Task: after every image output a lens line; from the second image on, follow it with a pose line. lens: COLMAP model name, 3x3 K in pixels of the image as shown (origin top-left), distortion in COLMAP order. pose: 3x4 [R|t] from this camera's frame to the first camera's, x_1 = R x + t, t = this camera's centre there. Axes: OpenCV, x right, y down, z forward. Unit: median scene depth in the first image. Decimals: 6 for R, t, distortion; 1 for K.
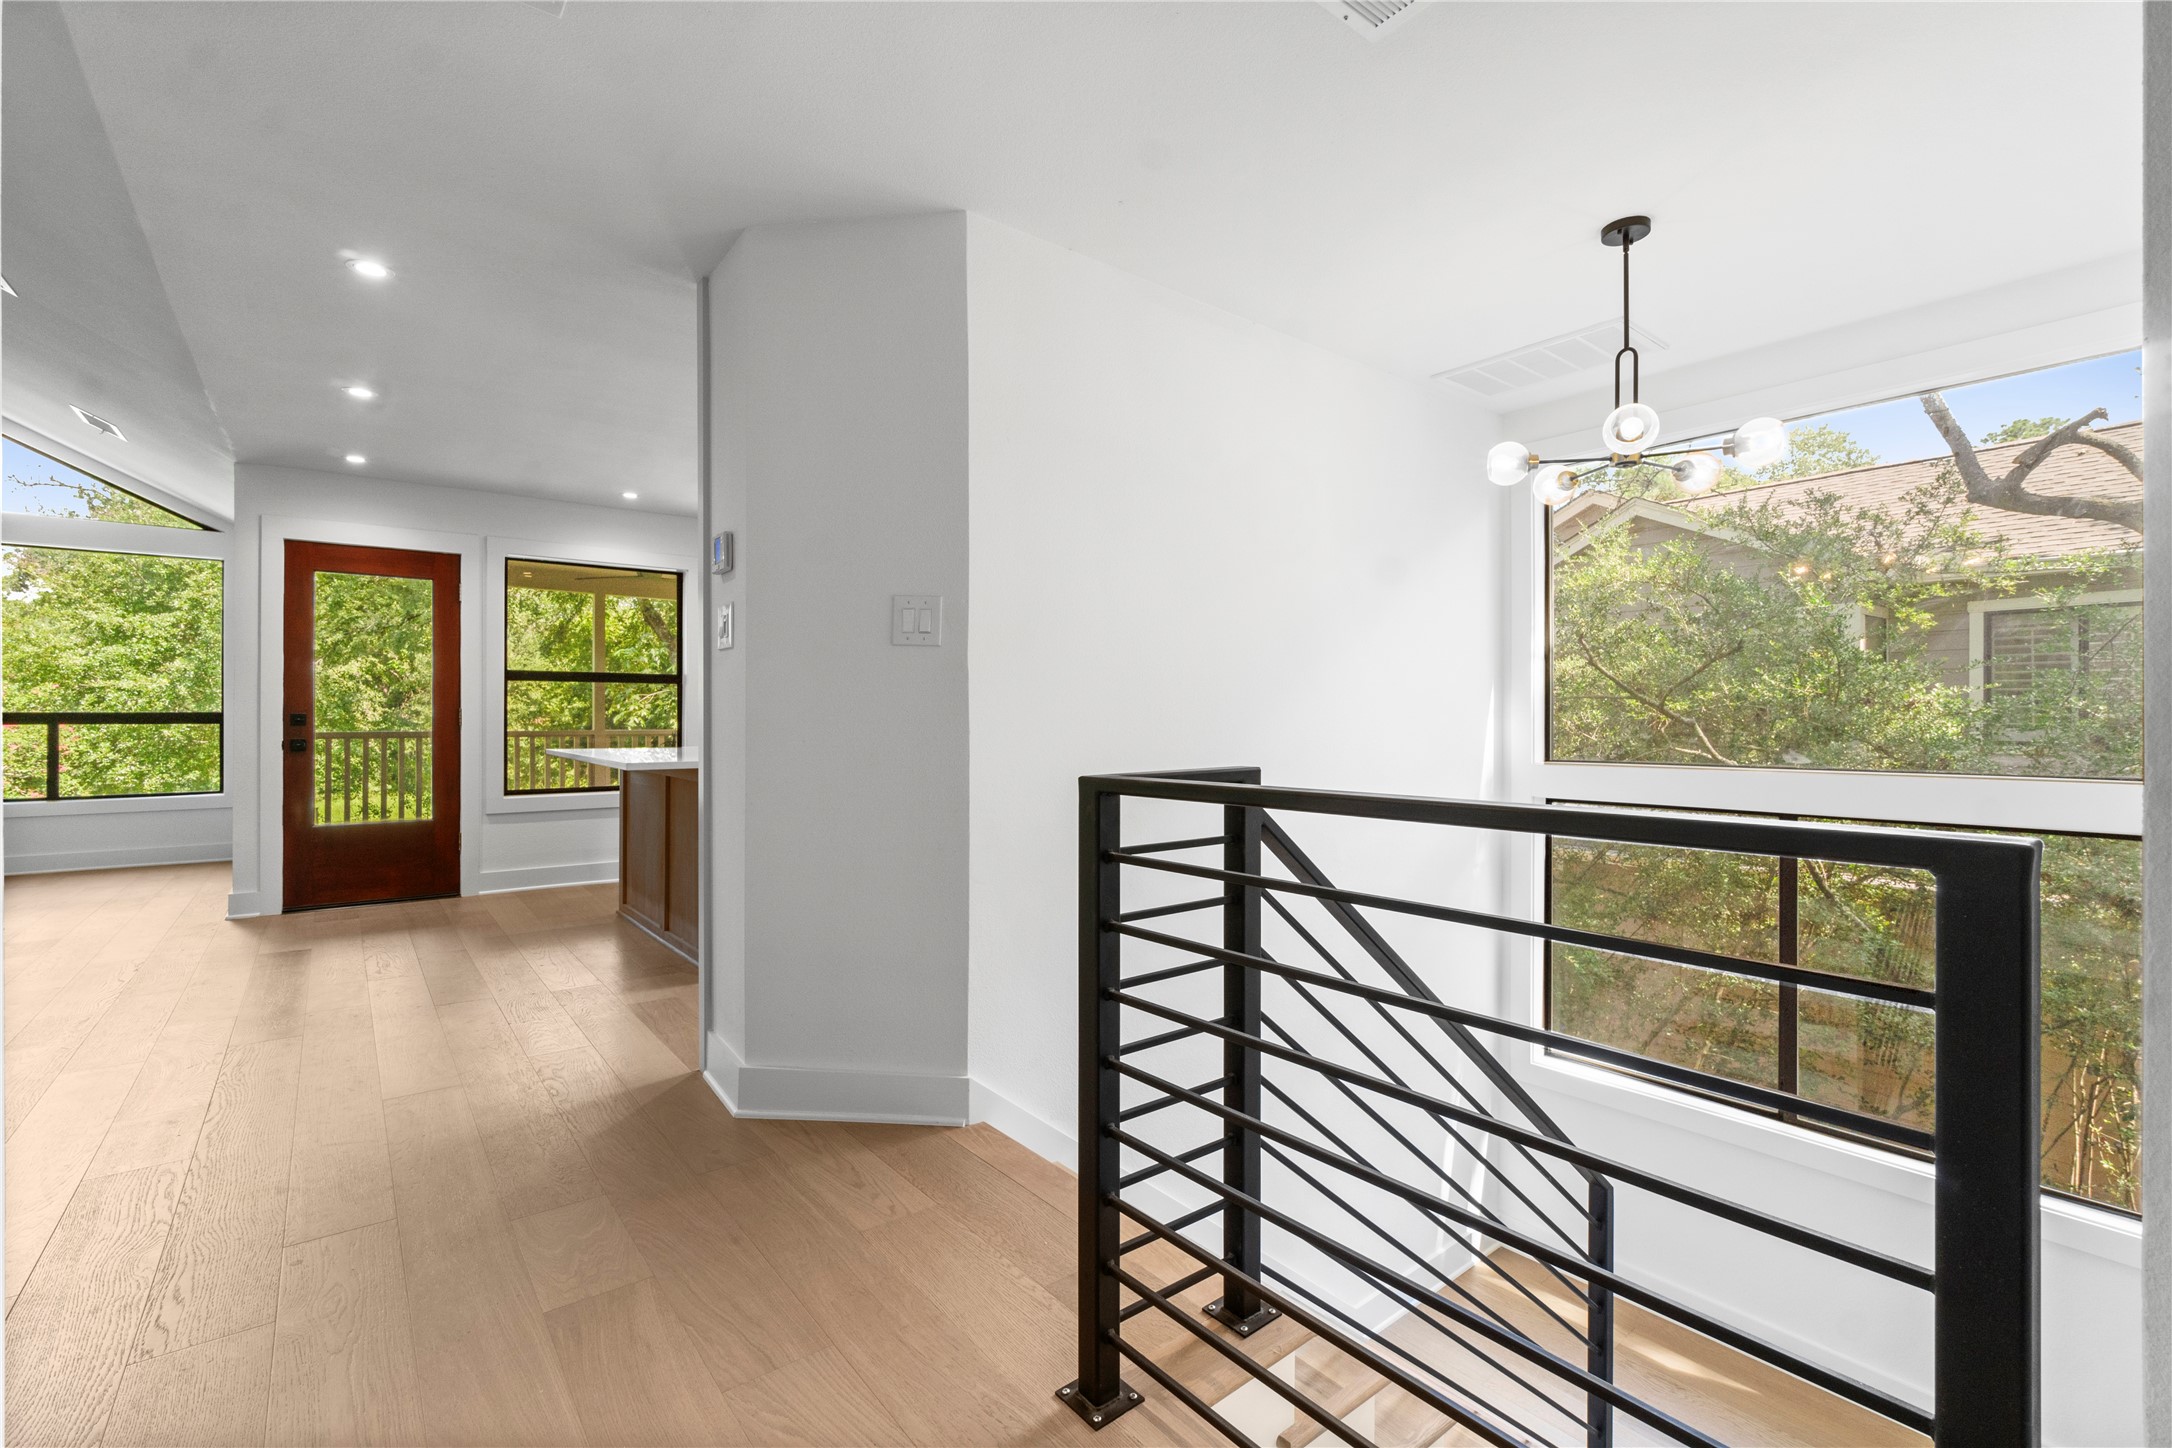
lens RADIAL K [[935.3, 0, 1067.4], [0, 935.3, 708.1], [0, 0, 1]] dist [-0.004557, 0.001384]
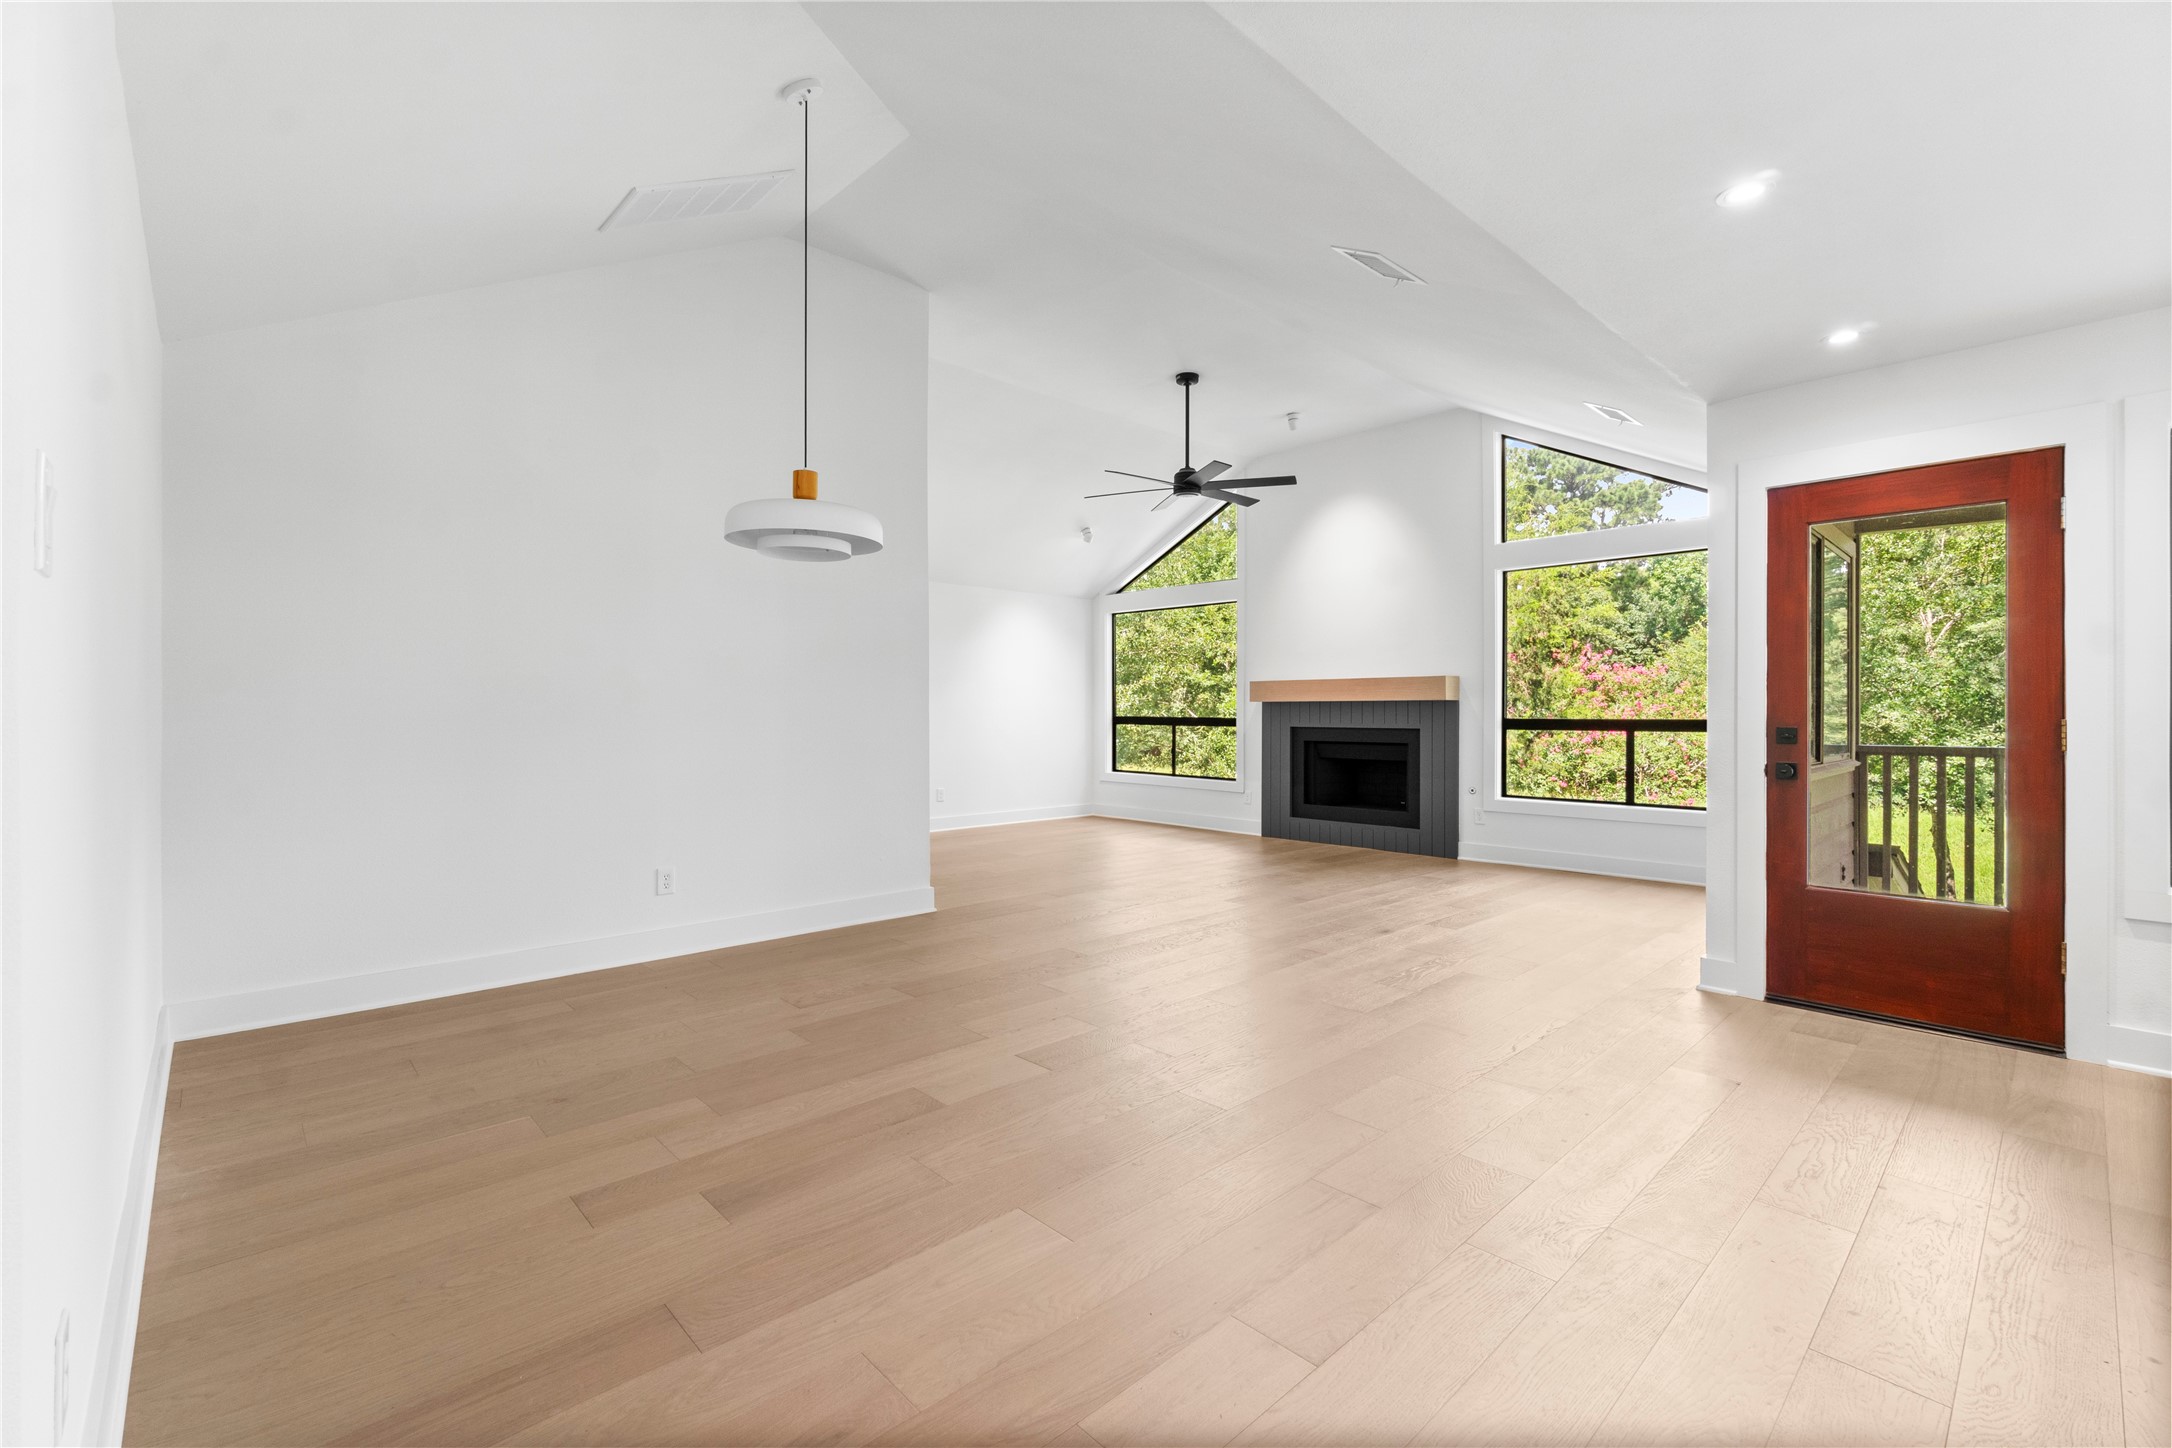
lens RADIAL K [[935.3, 0, 1070.3], [0, 935.3, 715.0], [0, 0, 1]] dist [-0.004557, 0.001384]
pose [[0.077389, 0.003361, -0.996995, -0.046980], [0.006750, 0.999970, 0.003895, -0.003076], [0.996978, -0.007032, 0.077364, 0.122557]]
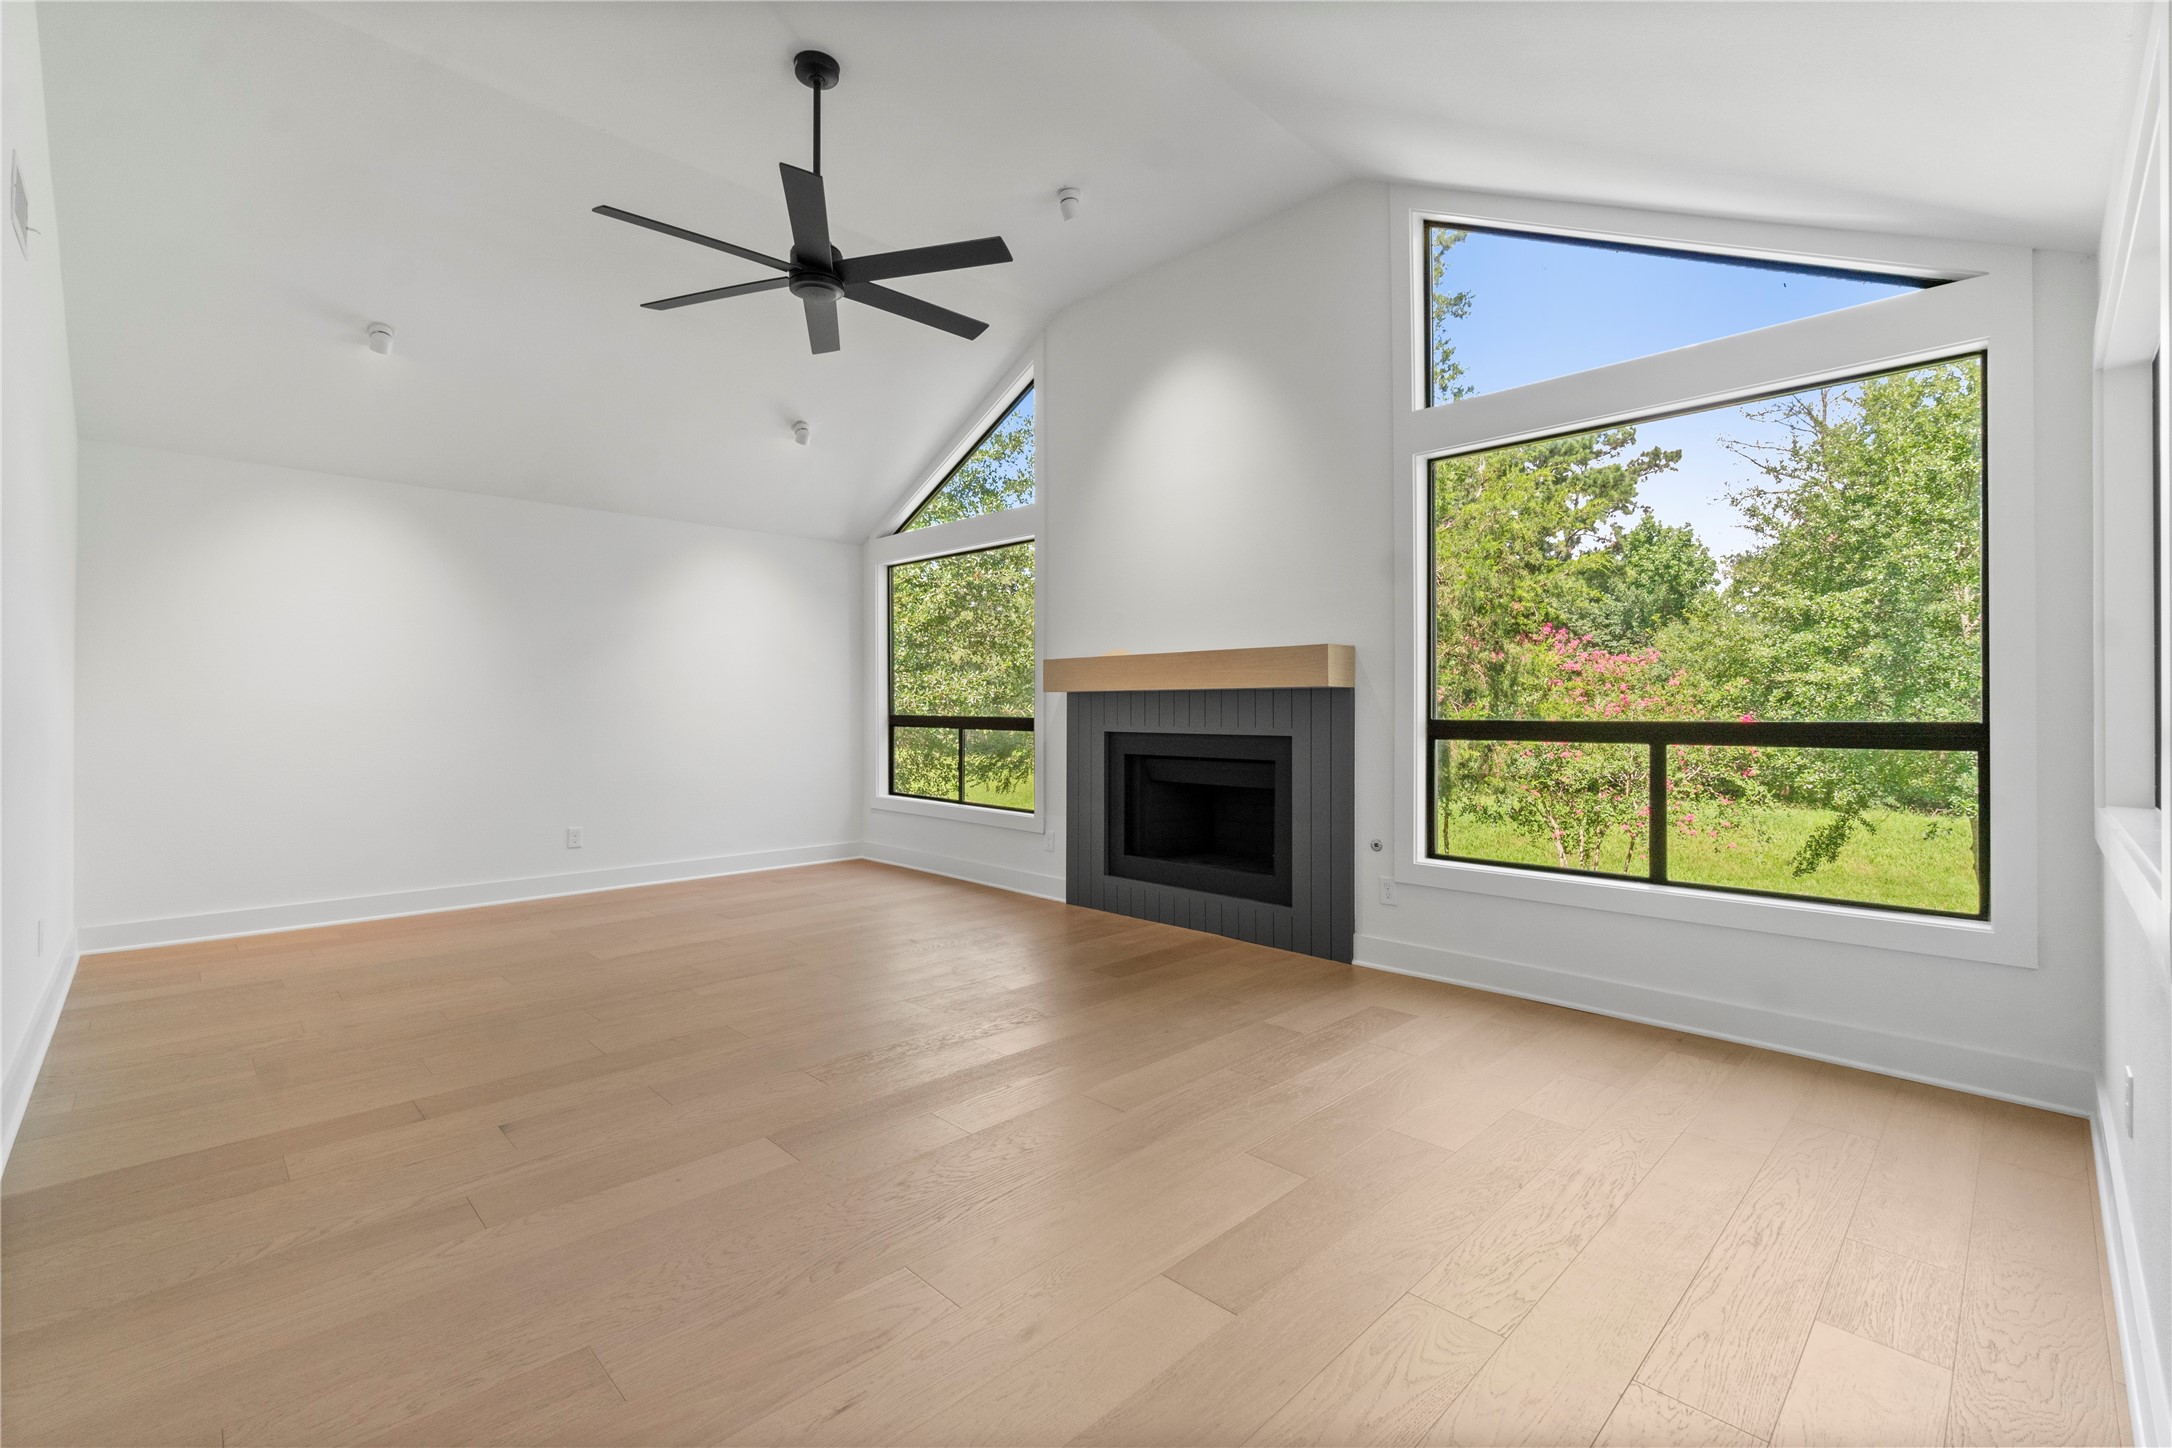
lens RADIAL K [[935.3, 0, 1068.5], [0, 935.3, 706.5], [0, 0, 1]] dist [-0.004557, 0.001384]
pose [[0.099001, -0.001347, -0.995086, -0.230416], [0.006798, 0.999977, -0.000678, -0.002306], [0.995064, -0.006698, 0.099008, 0.239005]]
